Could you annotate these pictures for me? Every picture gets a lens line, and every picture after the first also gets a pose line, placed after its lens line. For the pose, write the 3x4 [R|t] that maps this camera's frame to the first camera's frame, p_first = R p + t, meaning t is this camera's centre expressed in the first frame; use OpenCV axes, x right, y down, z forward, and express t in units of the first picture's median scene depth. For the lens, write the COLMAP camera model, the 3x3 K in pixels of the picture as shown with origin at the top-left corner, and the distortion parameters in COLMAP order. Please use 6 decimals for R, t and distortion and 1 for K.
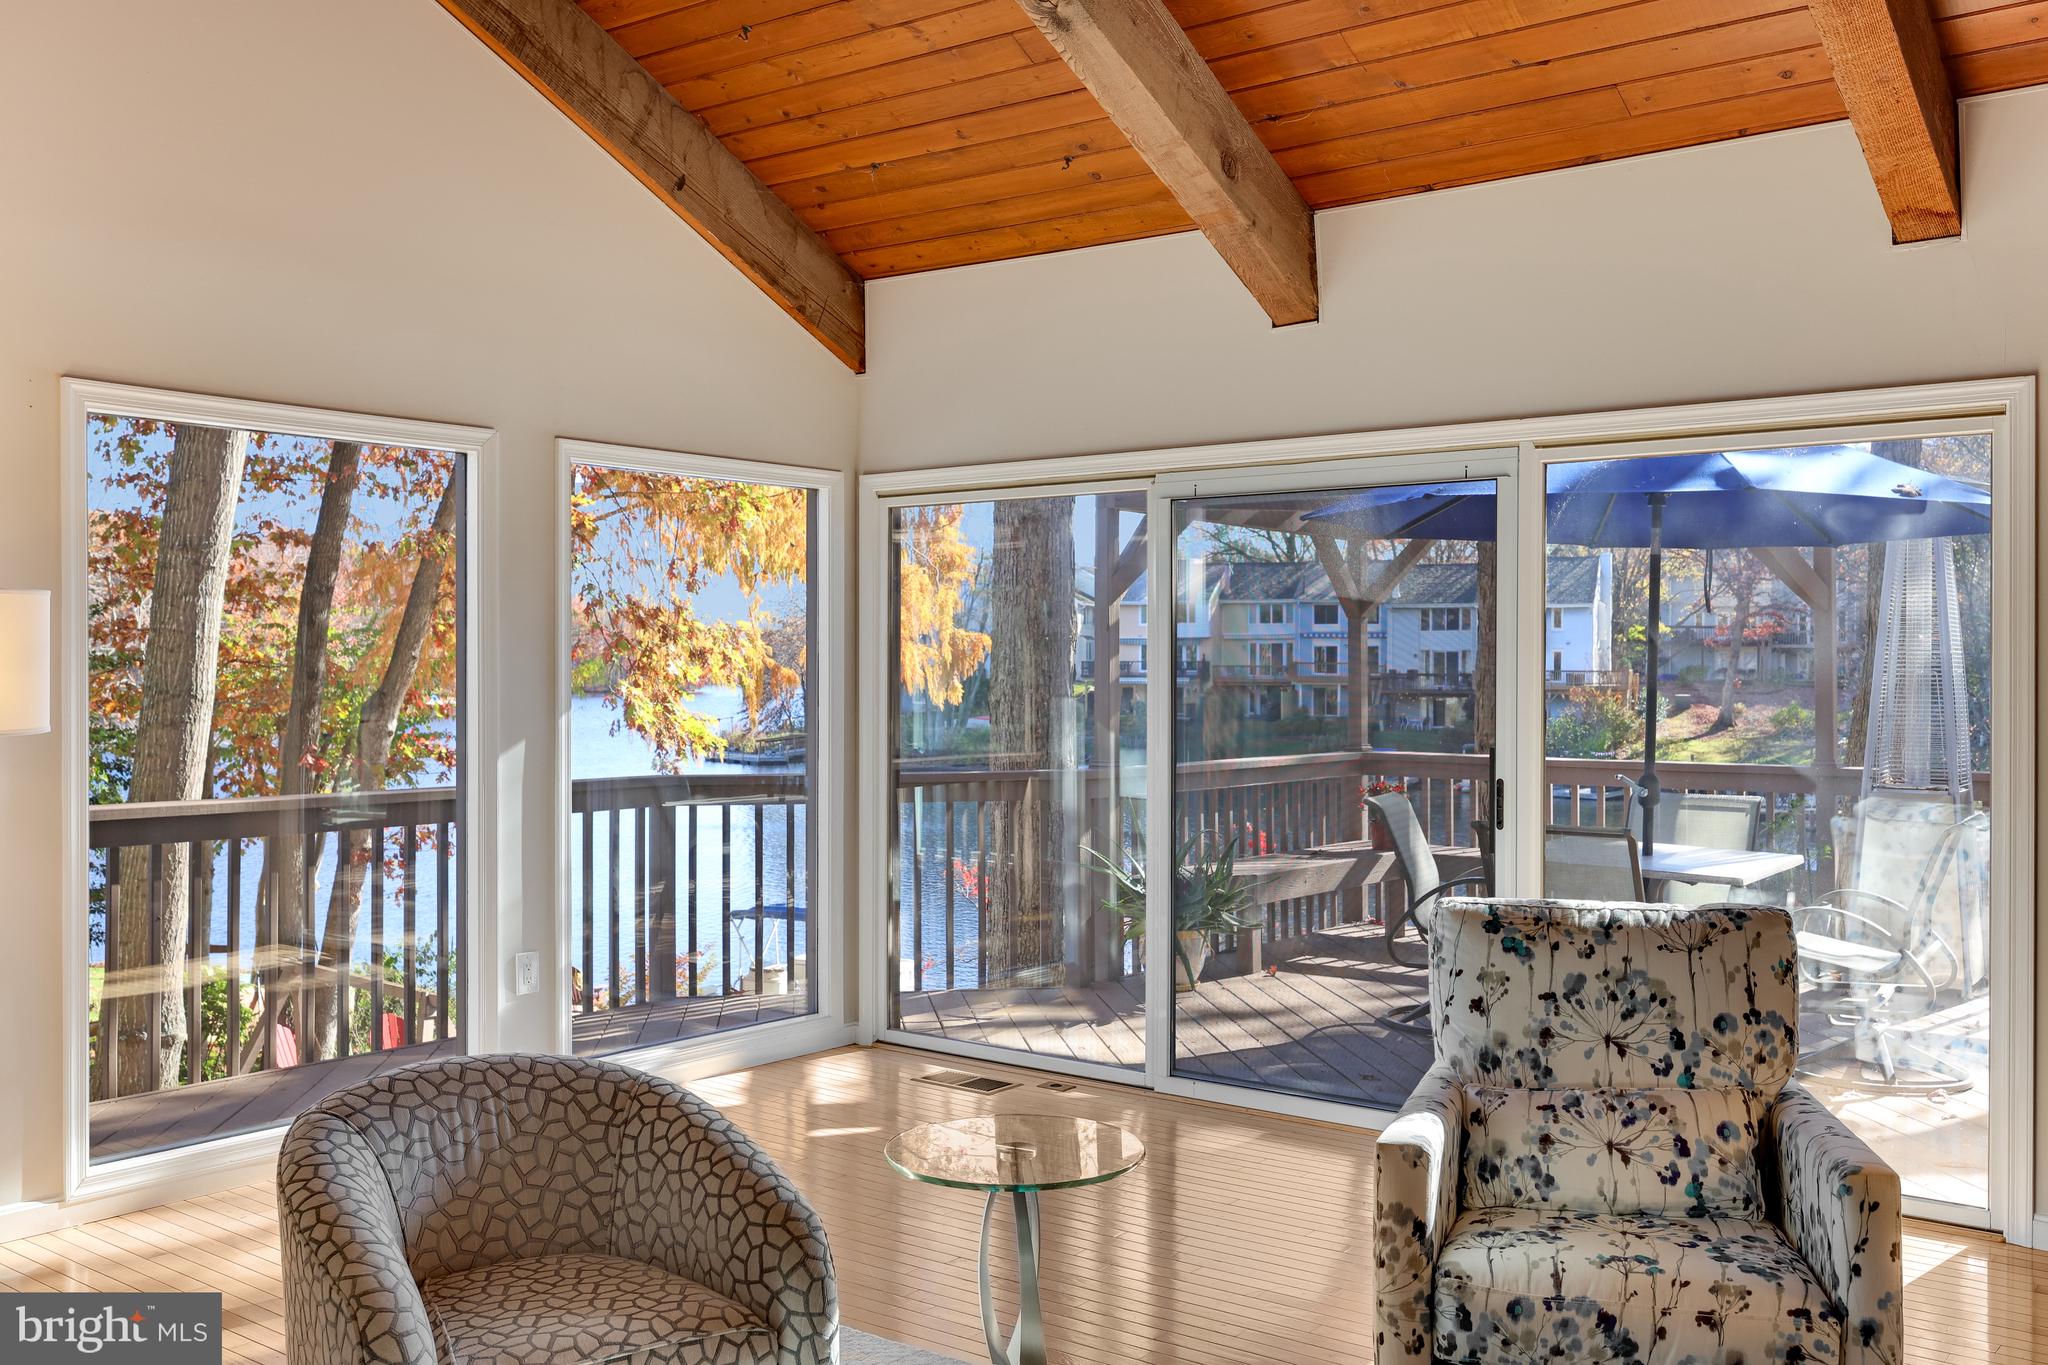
lens RADIAL K [[1859.1, 0, 1027.6], [0, 1859.1, 681.6], [0, 0, 1]] dist [0.009225, 0.000000]
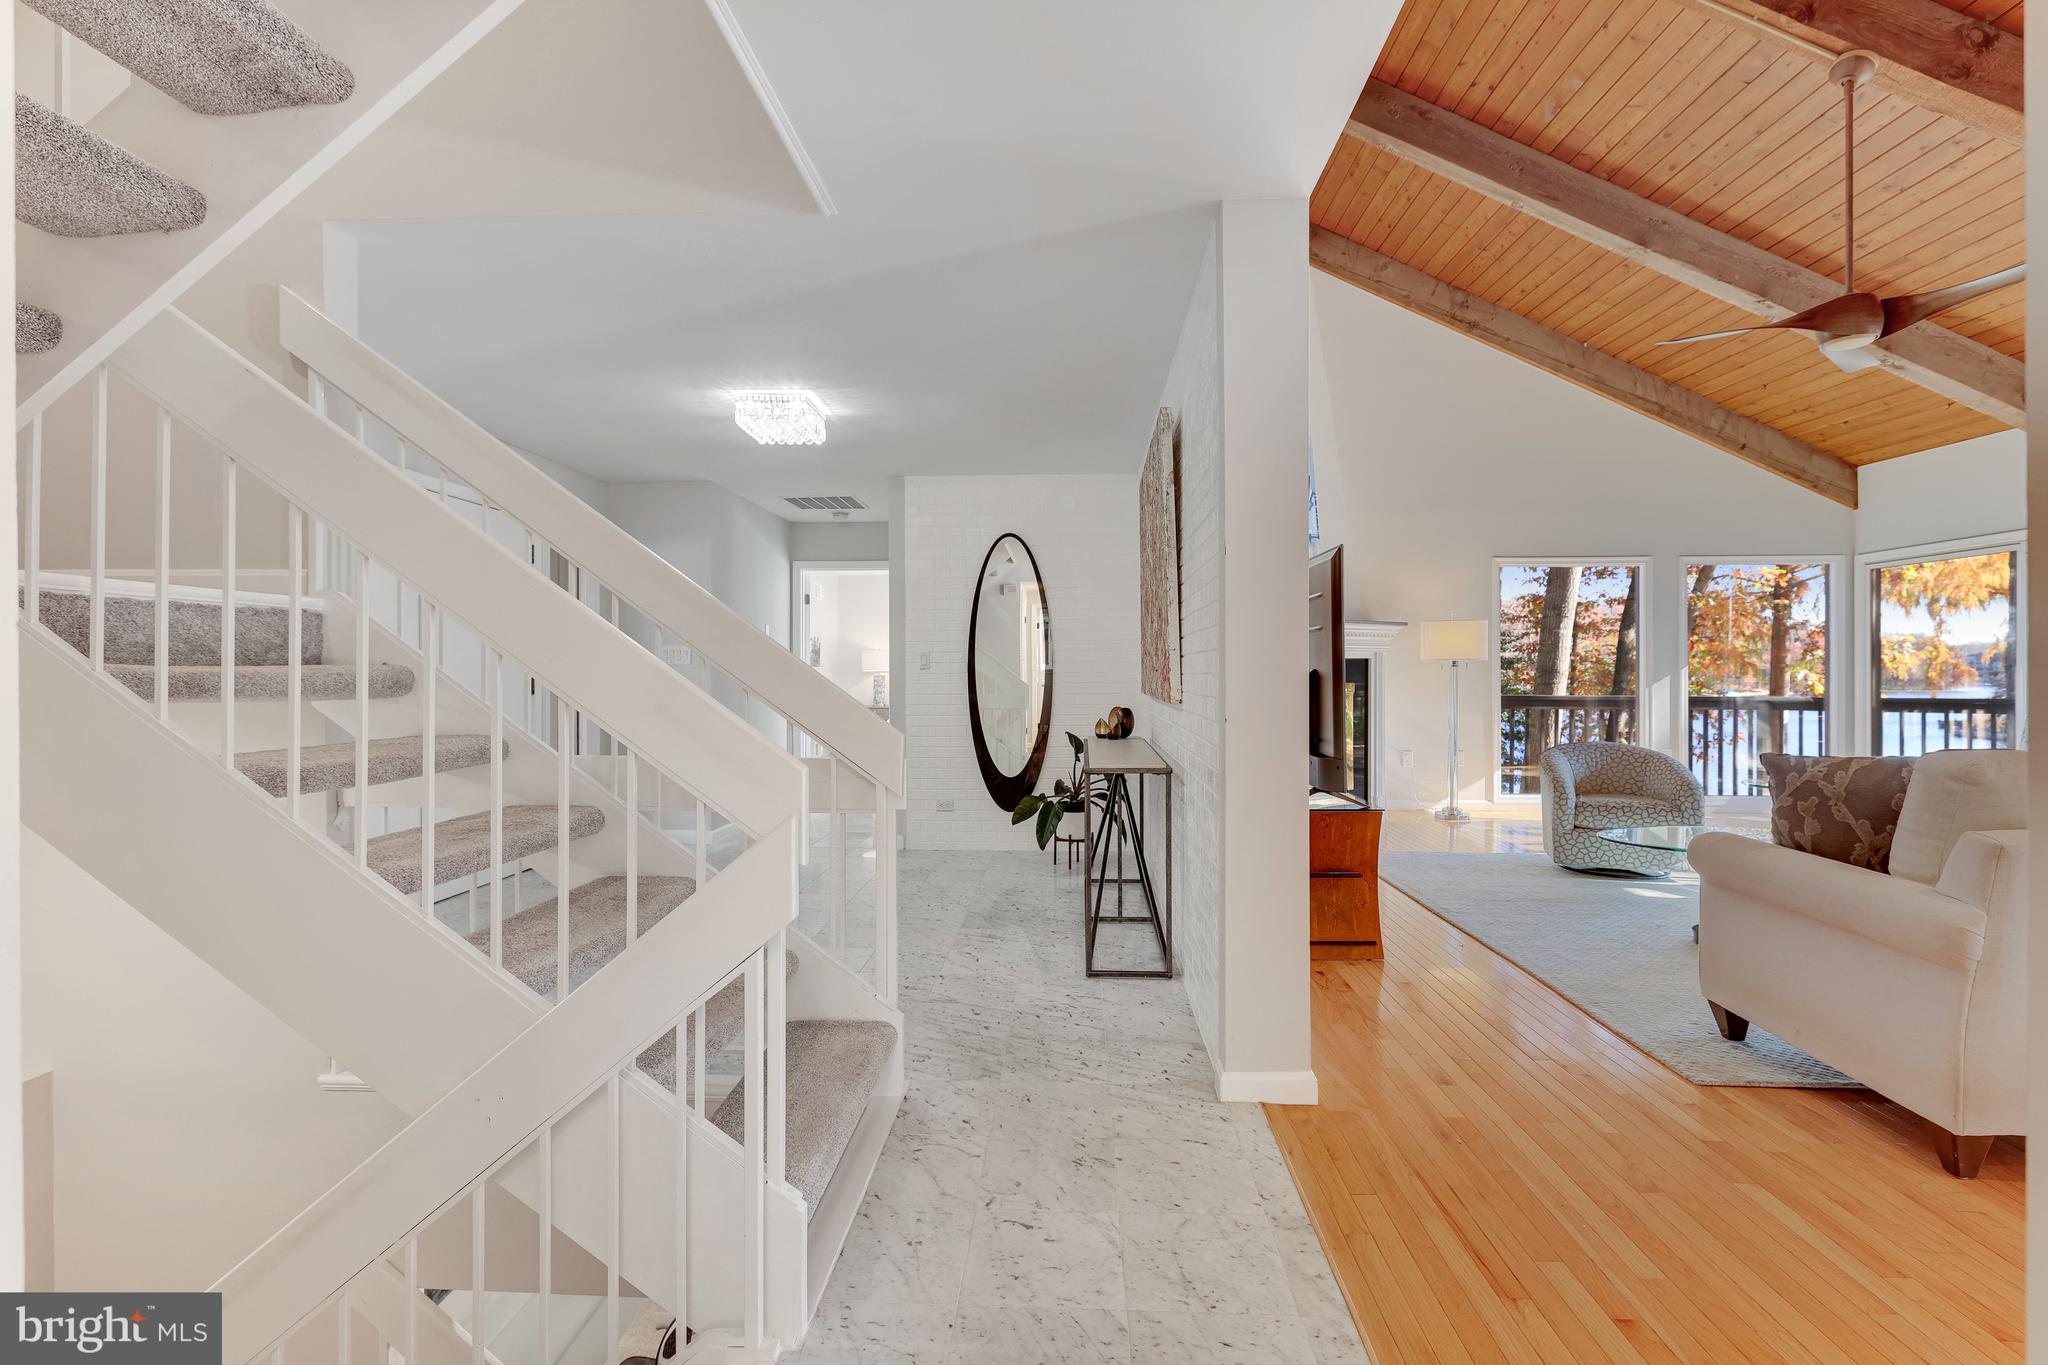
lens RADIAL K [[894.4, 0, 1030.1], [0, 894.4, 675.2], [0, 0, 1]] dist [-0.002392, -0.000233]
pose [[0.566355, -0.002061, -0.824159, 0.249133], [-0.000418, 0.999996, -0.002788, 0.036957], [0.824161, 0.001923, 0.566352, -0.438956]]
